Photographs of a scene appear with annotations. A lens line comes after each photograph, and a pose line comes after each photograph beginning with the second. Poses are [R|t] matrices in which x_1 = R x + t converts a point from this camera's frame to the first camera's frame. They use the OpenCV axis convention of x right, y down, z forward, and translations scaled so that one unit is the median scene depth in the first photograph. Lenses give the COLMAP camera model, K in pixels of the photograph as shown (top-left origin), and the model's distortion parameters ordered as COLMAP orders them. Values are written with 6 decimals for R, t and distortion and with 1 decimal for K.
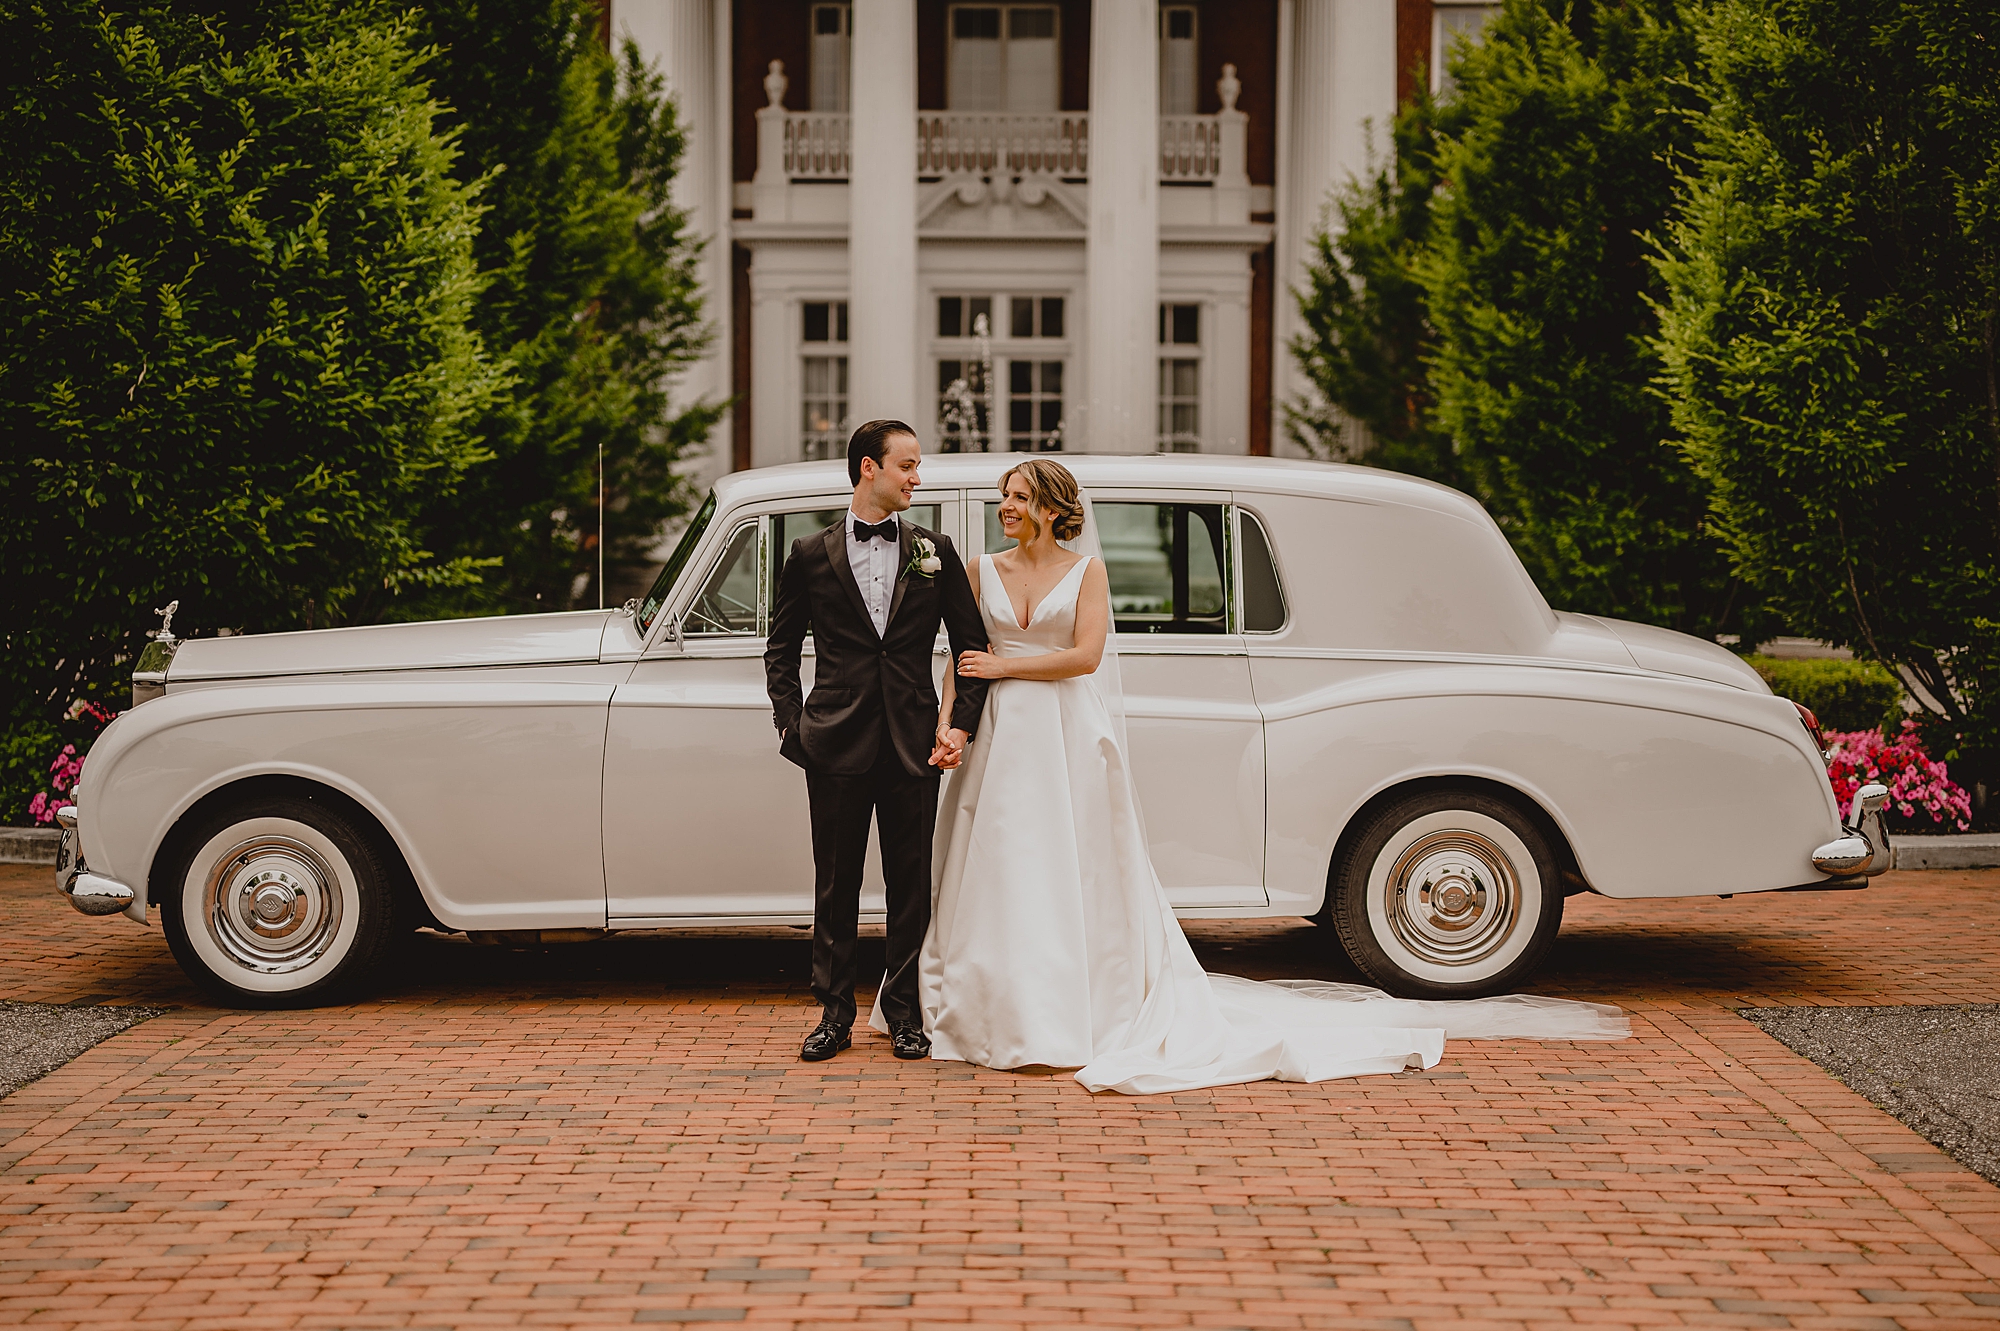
lens RADIAL K [[2952.5, 0, 980.1], [0, 2952.5, 623.8], [0, 0, 1]] dist [0.000582, 0.000000]
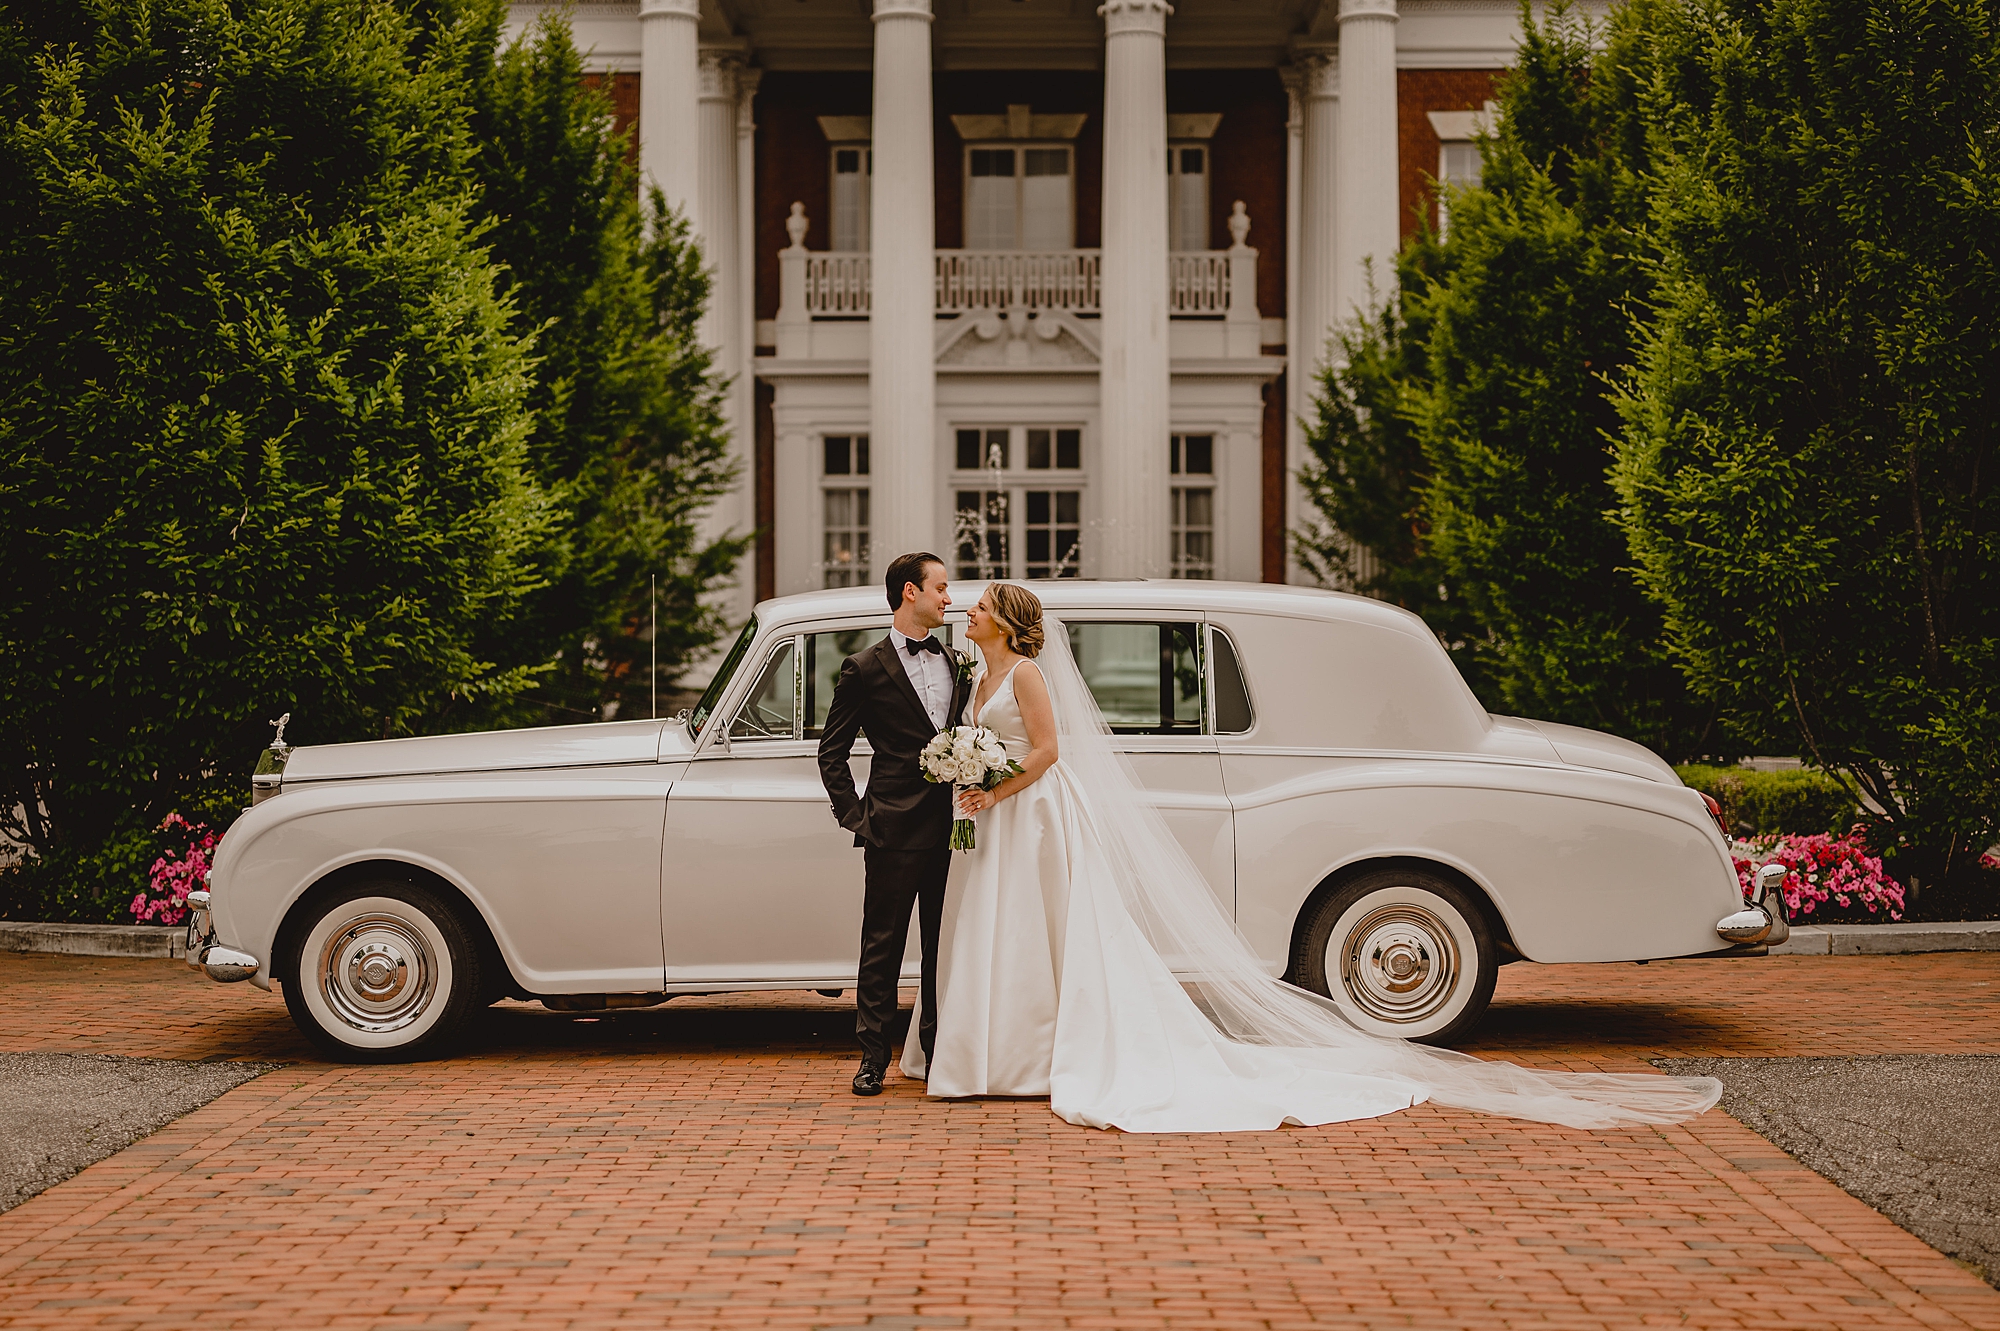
lens RADIAL K [[2952.5, 0, 1057.0], [0, 2952.5, 647.4], [0, 0, 1]] dist [0.000582, 0.000000]
pose [[0.999794, -0.007890, 0.018701, 0.004286], [0.008551, 0.999334, -0.035487, 0.006756], [-0.018409, 0.035640, 0.999195, -0.106069]]
